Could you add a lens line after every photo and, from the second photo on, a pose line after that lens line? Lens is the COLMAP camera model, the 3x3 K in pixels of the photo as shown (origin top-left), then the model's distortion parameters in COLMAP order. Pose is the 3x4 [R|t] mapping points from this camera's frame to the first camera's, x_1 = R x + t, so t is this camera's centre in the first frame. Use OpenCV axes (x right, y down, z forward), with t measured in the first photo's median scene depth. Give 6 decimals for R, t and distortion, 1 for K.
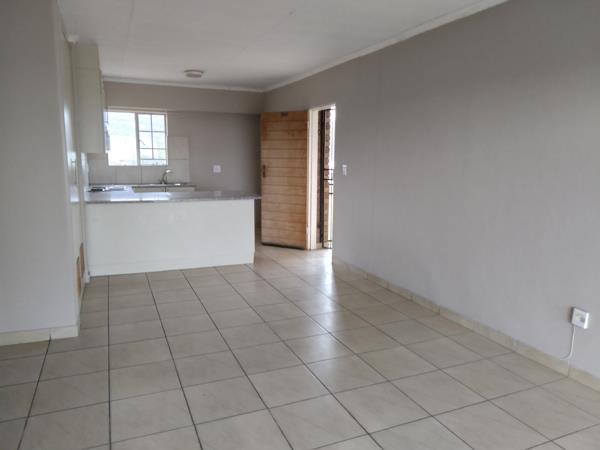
lens RADIAL K [[438.0, 0, 301.3], [0, 438.0, 222.5], [0, 0, 1]] dist [0.064566, -0.099030]
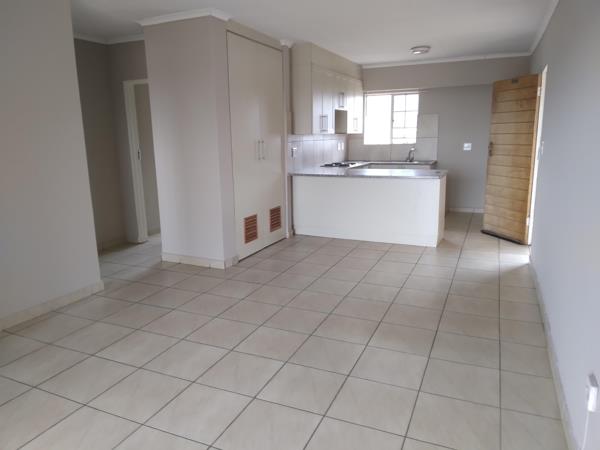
lens RADIAL K [[438.0, 0, 301.3], [0, 438.0, 222.5], [0, 0, 1]] dist [0.064566, -0.099030]
pose [[0.673240, 0.124078, -0.728940, 0.326940], [-0.087669, 0.992261, 0.087930, -0.015760], [0.734209, 0.004707, 0.678908, 0.122566]]
